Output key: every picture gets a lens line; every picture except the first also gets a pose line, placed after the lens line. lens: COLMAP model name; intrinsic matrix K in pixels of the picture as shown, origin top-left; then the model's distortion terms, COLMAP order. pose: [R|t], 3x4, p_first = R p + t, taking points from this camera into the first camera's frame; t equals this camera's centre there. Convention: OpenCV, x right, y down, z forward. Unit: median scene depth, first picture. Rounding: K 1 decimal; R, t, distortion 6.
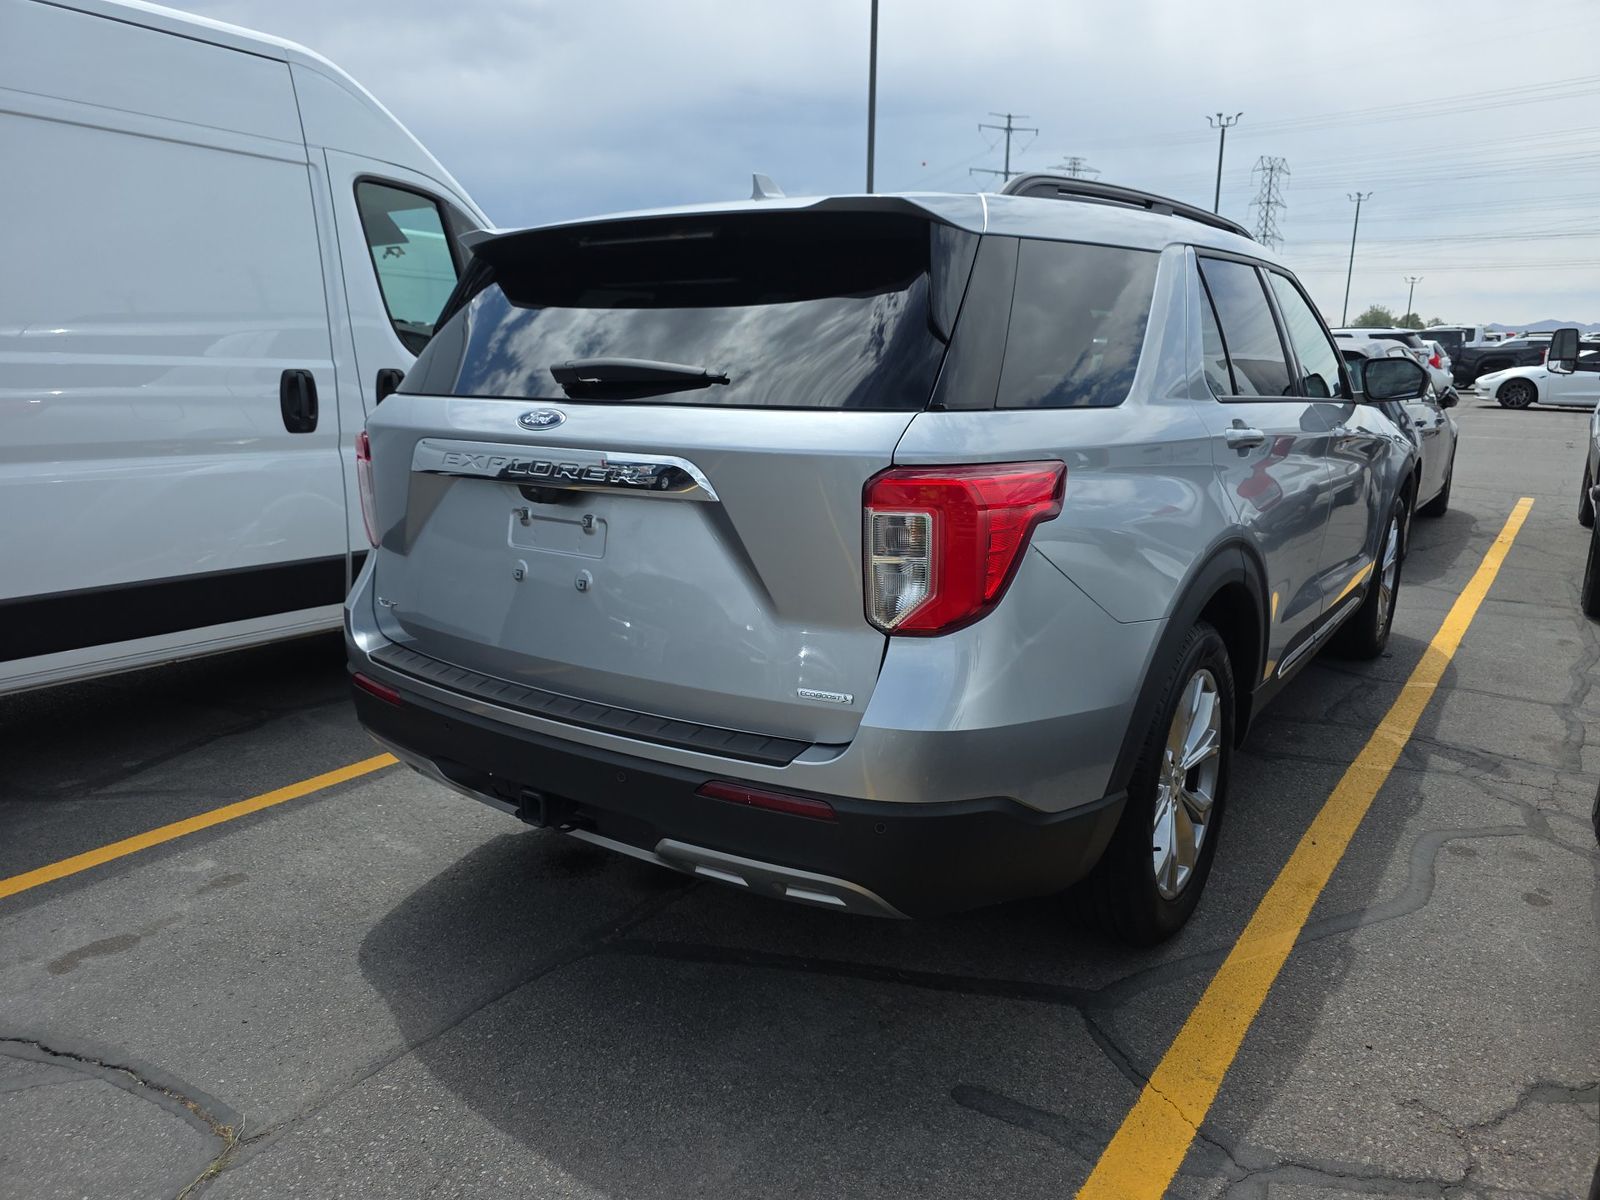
lens RADIAL K [[1077.9, 0, 791.2], [0, 1077.9, 608.3], [0, 0, 1]] dist [0.047553, -0.048198]
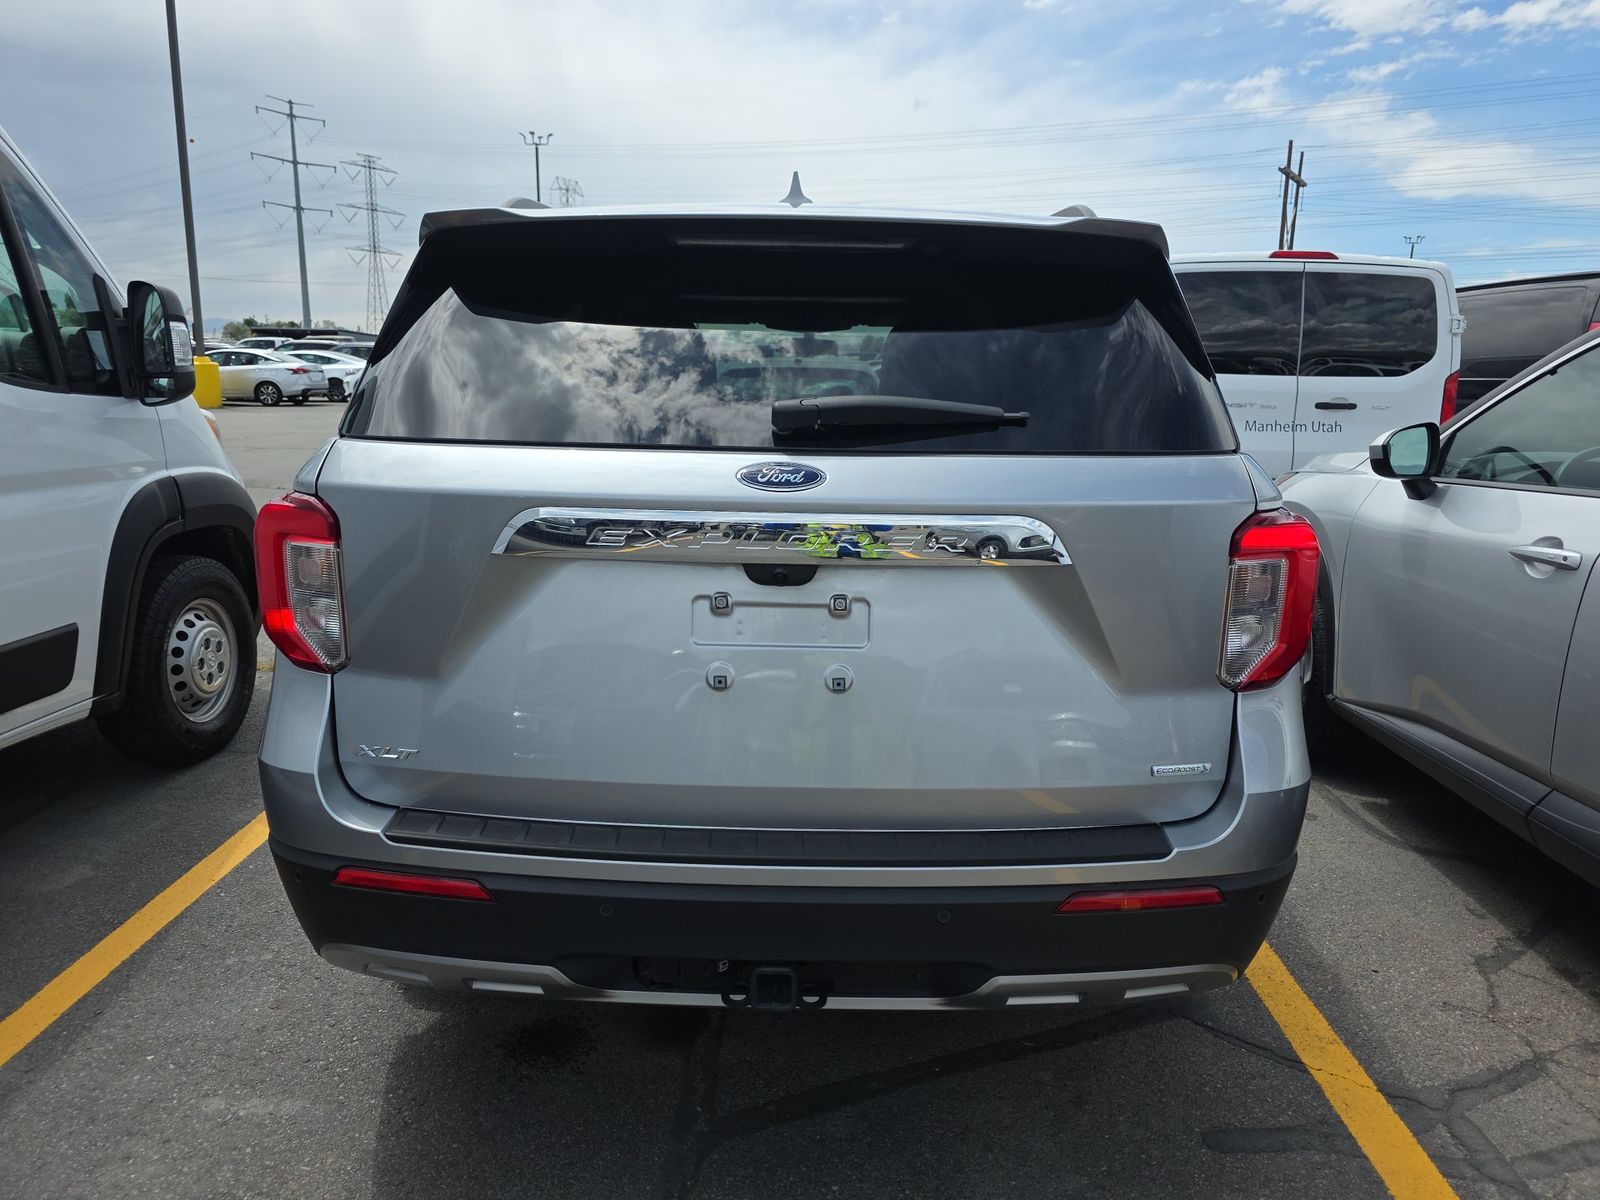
lens RADIAL K [[1077.9, 0, 791.2], [0, 1077.9, 608.3], [0, 0, 1]] dist [0.047553, -0.048198]
pose [[0.826973, -0.112984, 0.550773, -0.617497], [0.115759, 0.992829, 0.029858, -0.099819], [-0.550197, 0.039065, 0.834121, 0.355994]]
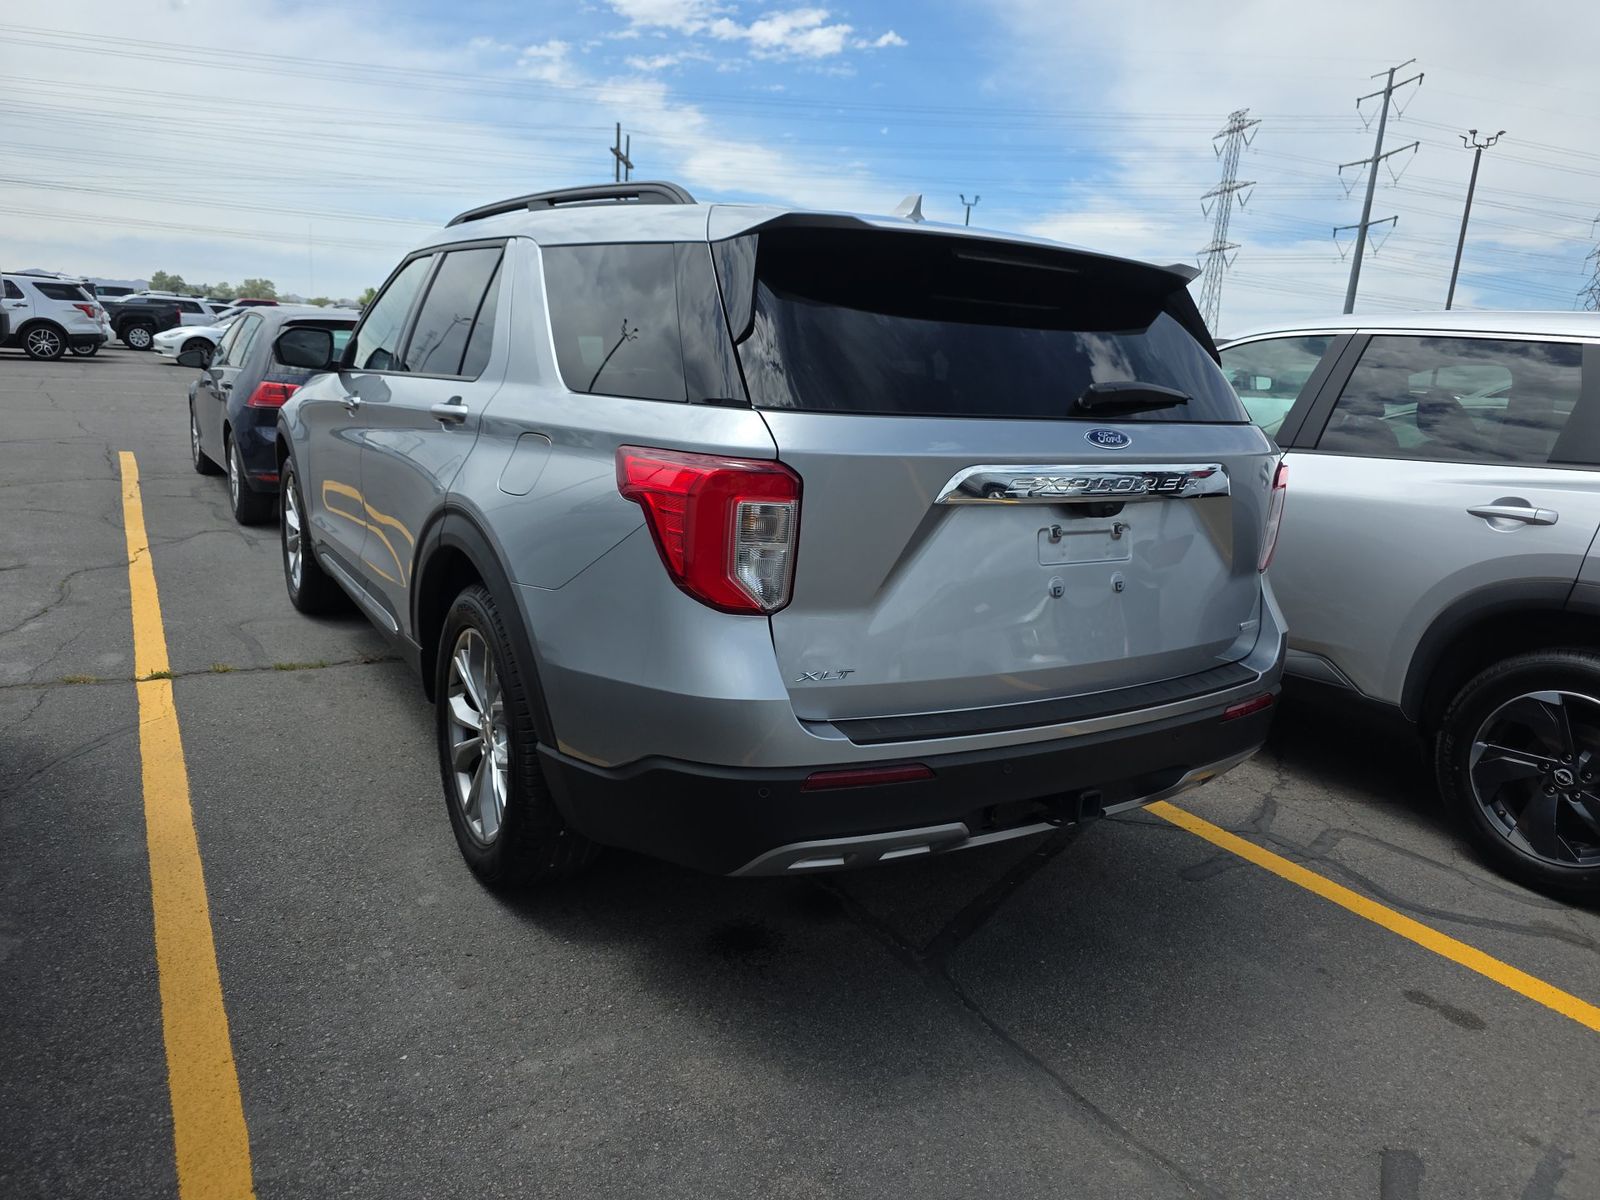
lens RADIAL K [[1077.0, 0, 800.0], [0, 1077.0, 600.0], [0, 0, 1]] dist [0.046430, -0.045246]
pose [[0.393456, -0.185916, 0.900348, -1.271500], [0.154005, 0.978829, 0.134821, -0.199675], [-0.906352, 0.085612, 0.413758, 0.806525]]
